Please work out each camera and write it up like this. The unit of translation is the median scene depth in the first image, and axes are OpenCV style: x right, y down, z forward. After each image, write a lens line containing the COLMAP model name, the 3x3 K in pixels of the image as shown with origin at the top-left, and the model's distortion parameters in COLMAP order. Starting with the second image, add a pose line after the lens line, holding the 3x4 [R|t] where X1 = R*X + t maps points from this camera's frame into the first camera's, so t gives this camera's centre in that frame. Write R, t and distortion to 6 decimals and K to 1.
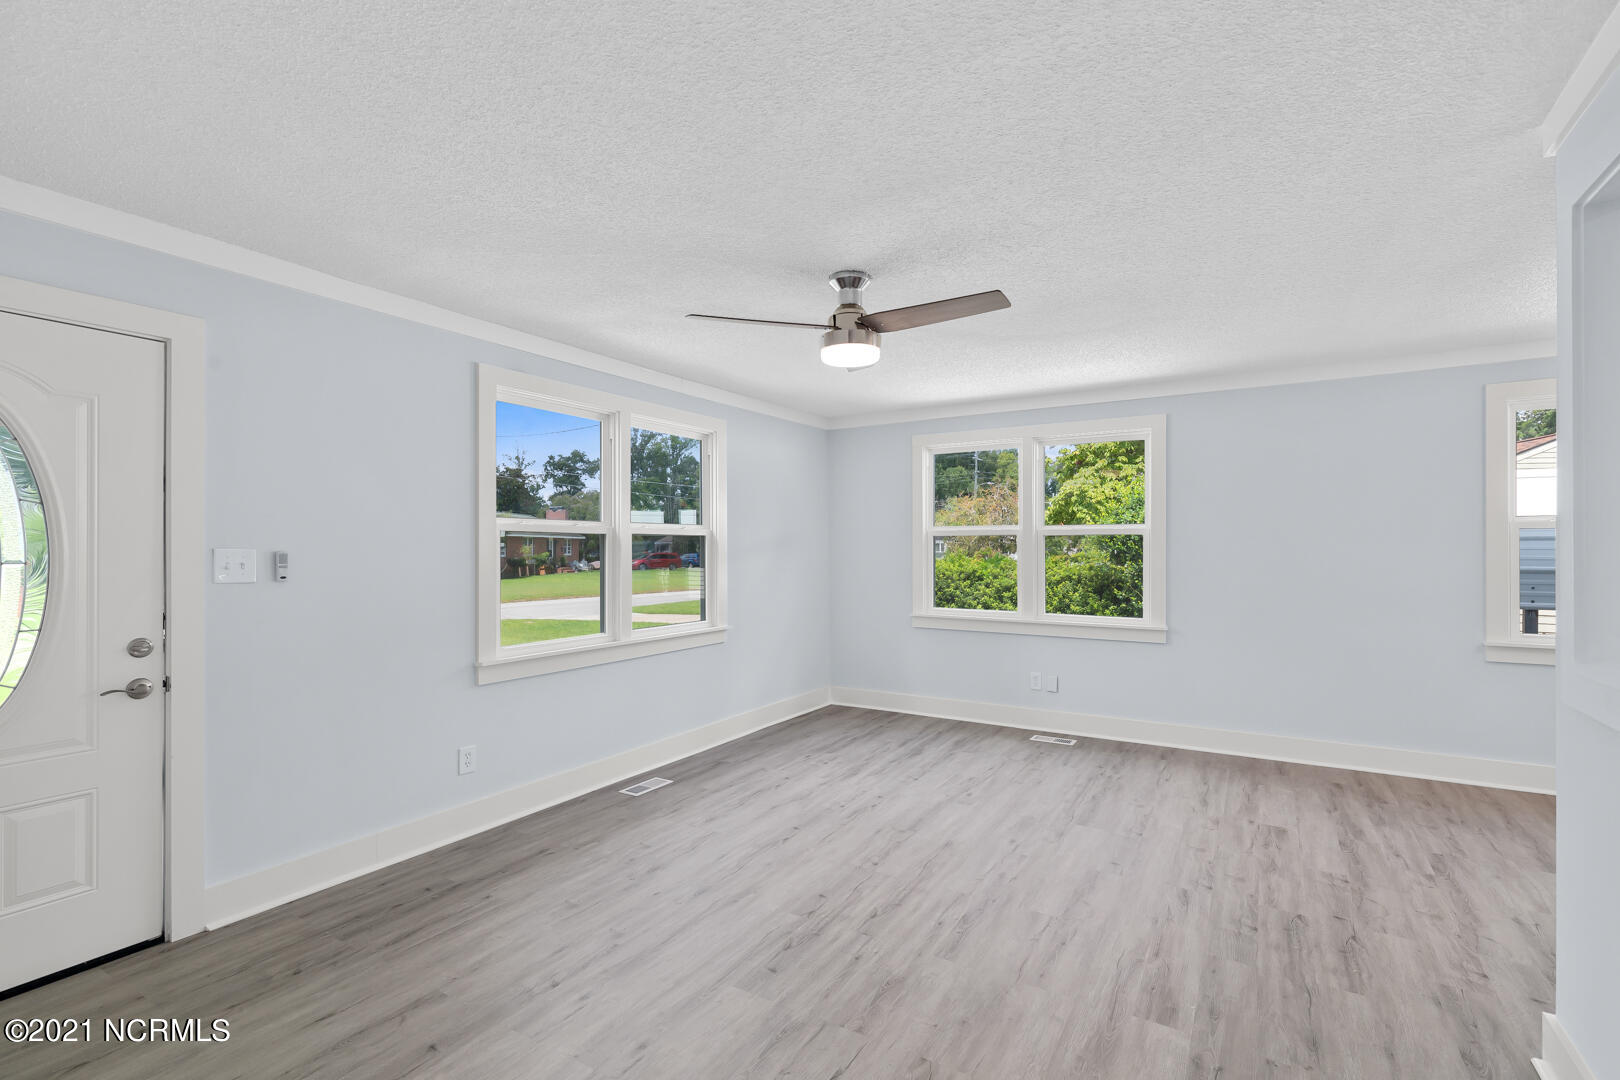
lens RADIAL K [[725.4, 0, 832.2], [0, 725.4, 548.3], [0, 0, 1]] dist [0.012124, -0.003672]
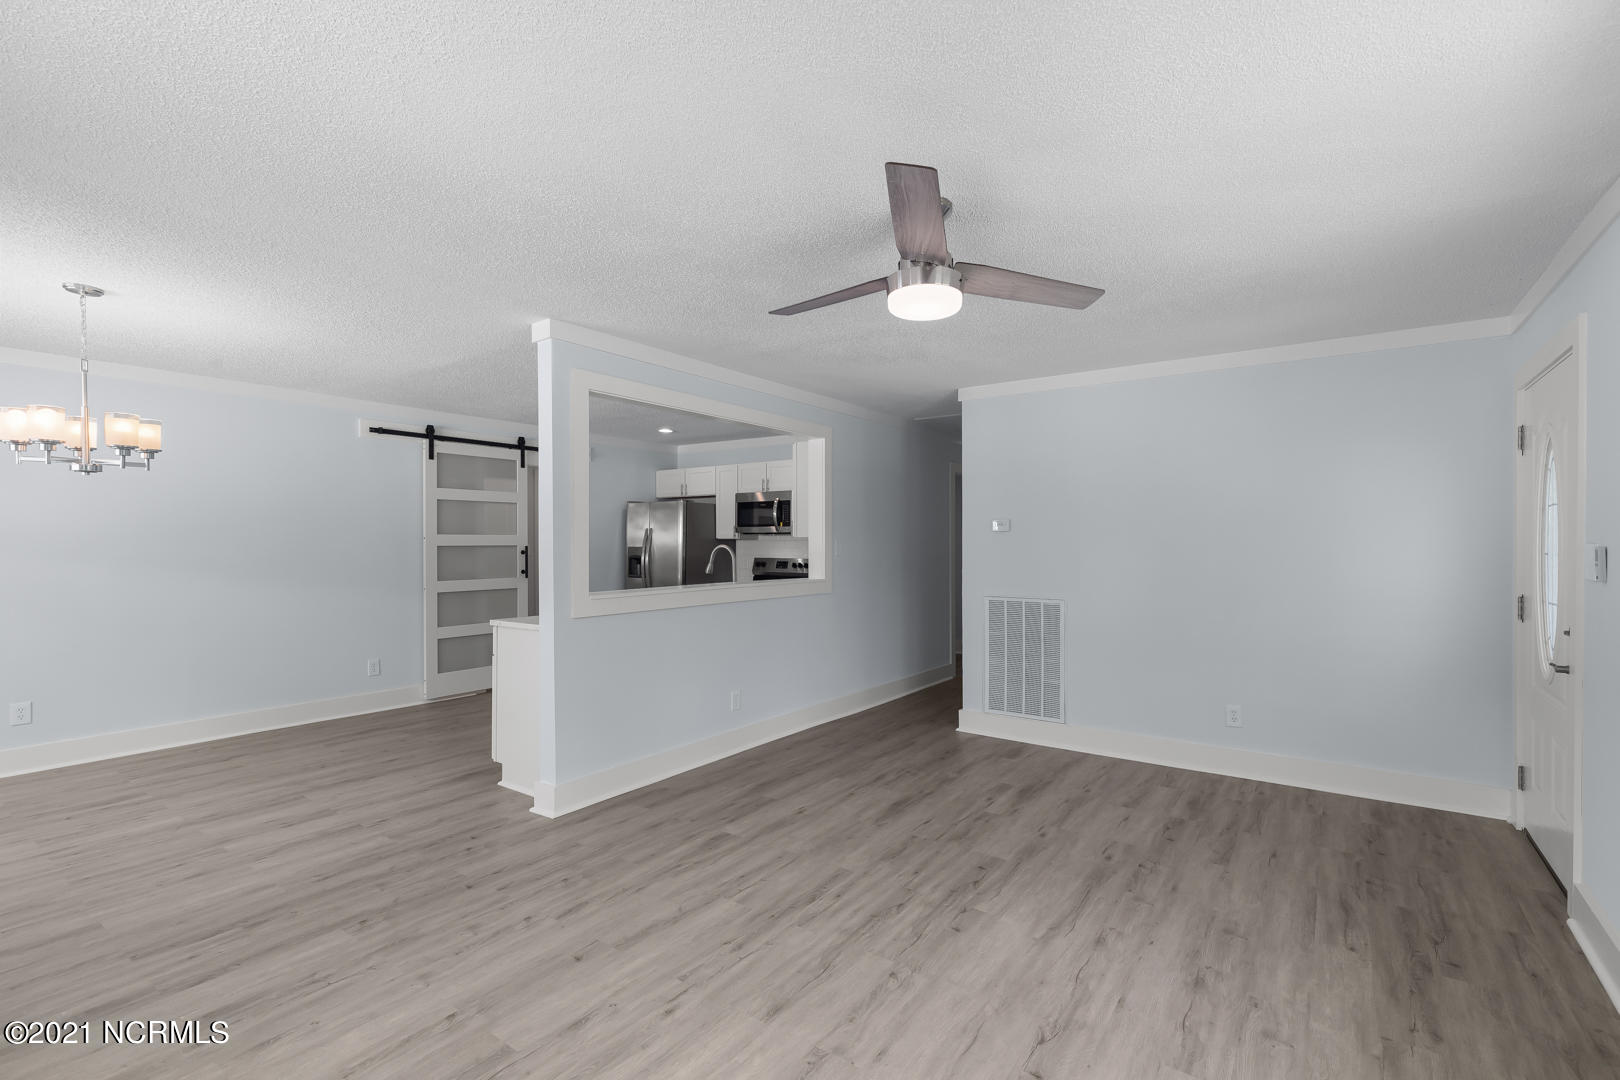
lens RADIAL K [[725.4, 0, 829.7], [0, 725.4, 544.9], [0, 0, 1]] dist [0.012124, -0.003672]
pose [[-0.997060, 0.003558, 0.076545, 0.068480], [0.003731, 0.999991, 0.002124, -0.000821], [-0.076537, 0.002403, -0.997064, 1.815413]]
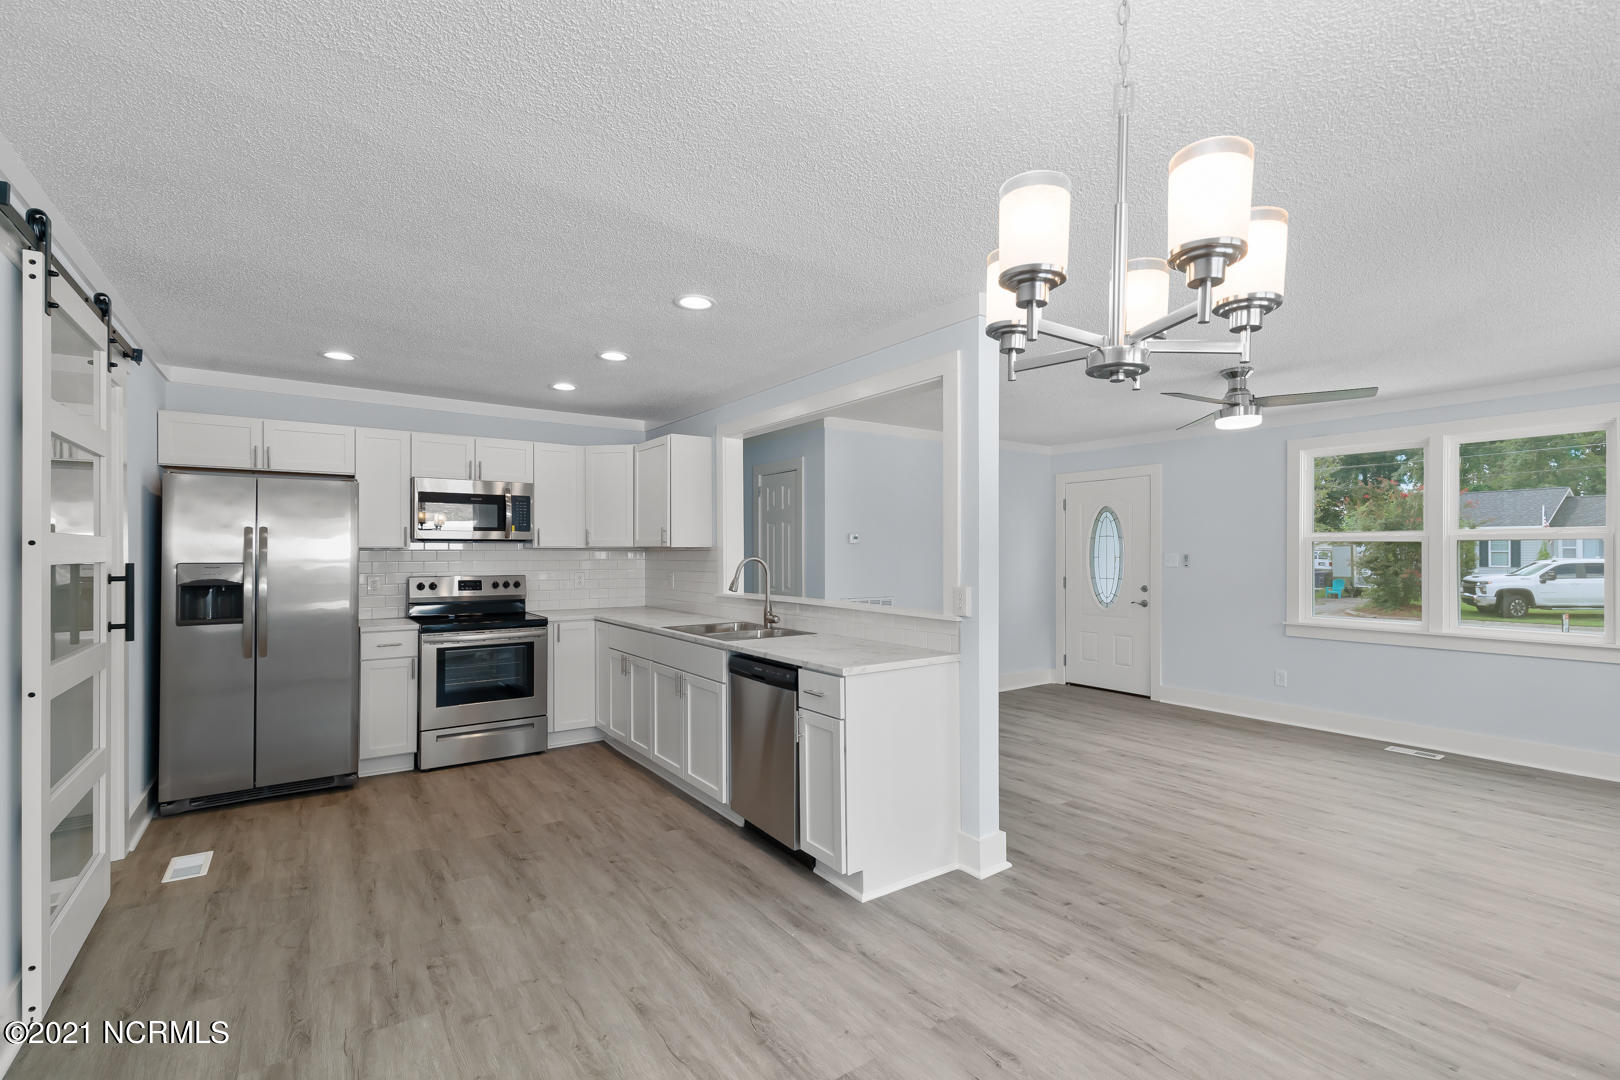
lens RADIAL K [[725.4, 0, 827.2], [0, 725.4, 547.1], [0, 0, 1]] dist [0.012124, -0.003672]
pose [[-0.396189, -0.002478, -0.918165, 1.709819], [0.003235, 0.999986, -0.004095, -0.011182], [0.918163, -0.004592, -0.396176, 0.823795]]
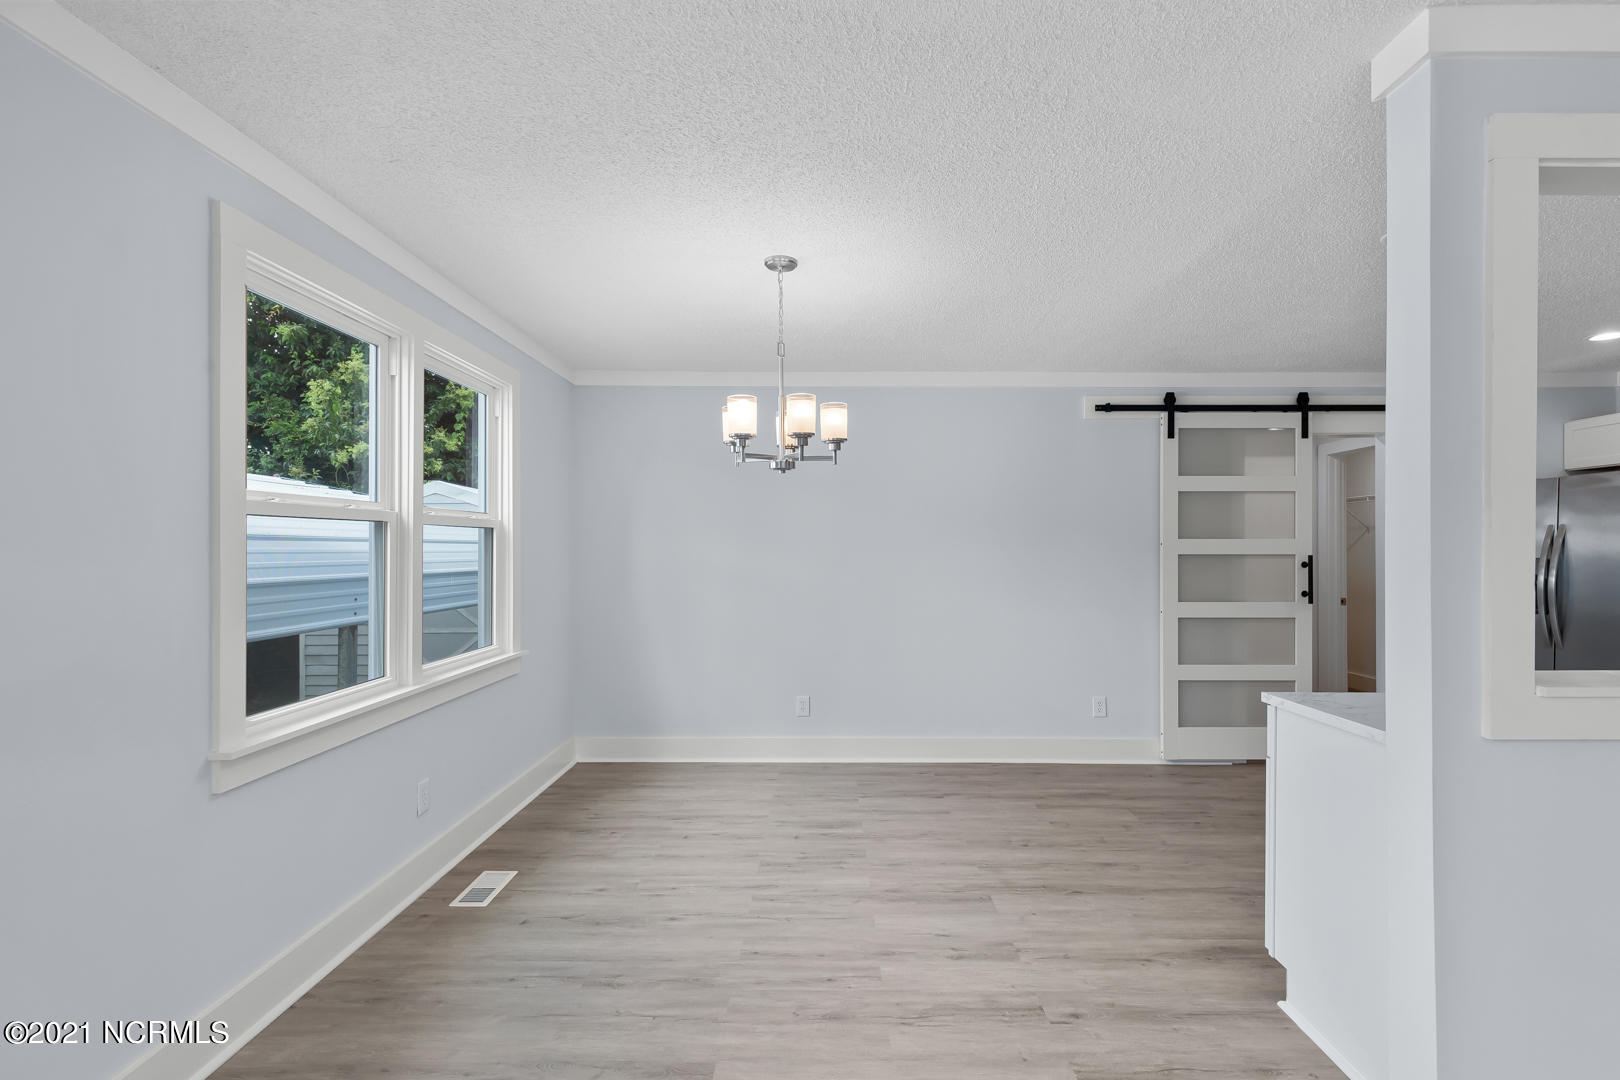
lens RADIAL K [[725.4, 0, 821.4], [0, 725.4, 549.9], [0, 0, 1]] dist [0.012124, -0.003672]
pose [[-0.506766, 0.001432, 0.862083, 0.402851], [-0.000360, 0.999998, -0.001873, -0.003970], [-0.862084, -0.001260, -0.506764, 1.256433]]
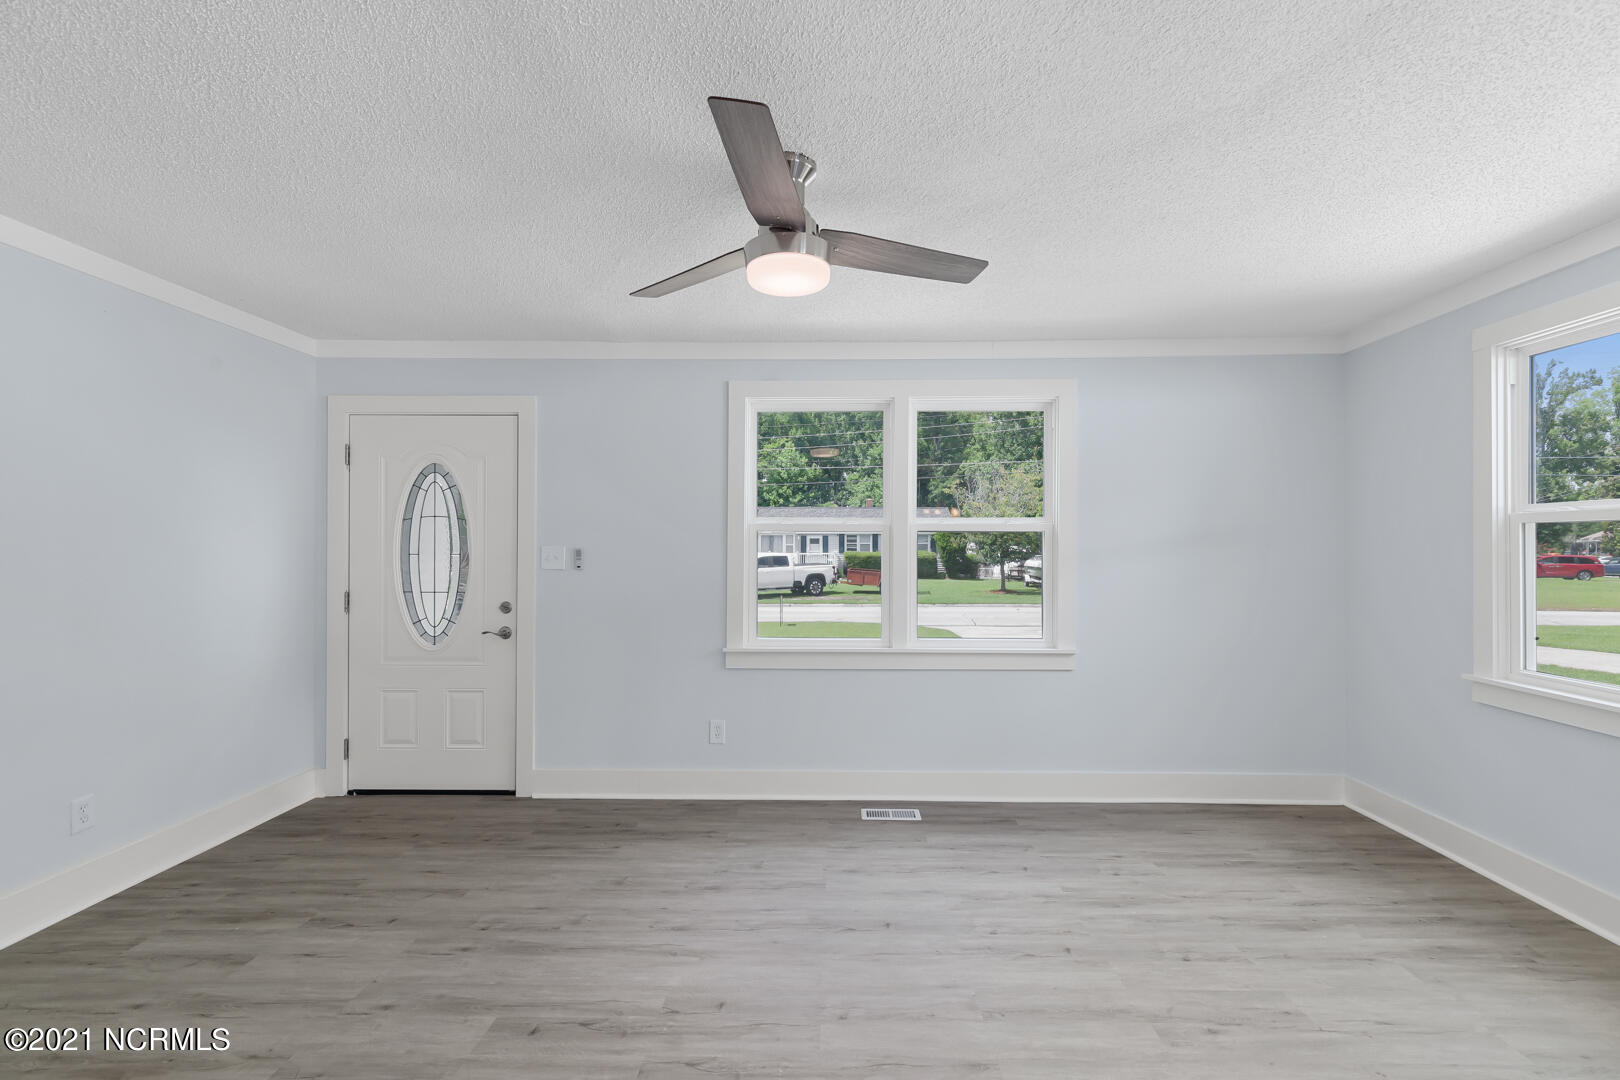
lens RADIAL K [[725.4, 0, 828.5], [0, 725.4, 548.6], [0, 0, 1]] dist [0.012124, -0.003672]
pose [[0.496770, 0.003710, -0.867874, 0.664083], [-0.002889, 0.999992, 0.002622, -0.000124], [0.867877, 0.001205, 0.496777, 0.683854]]
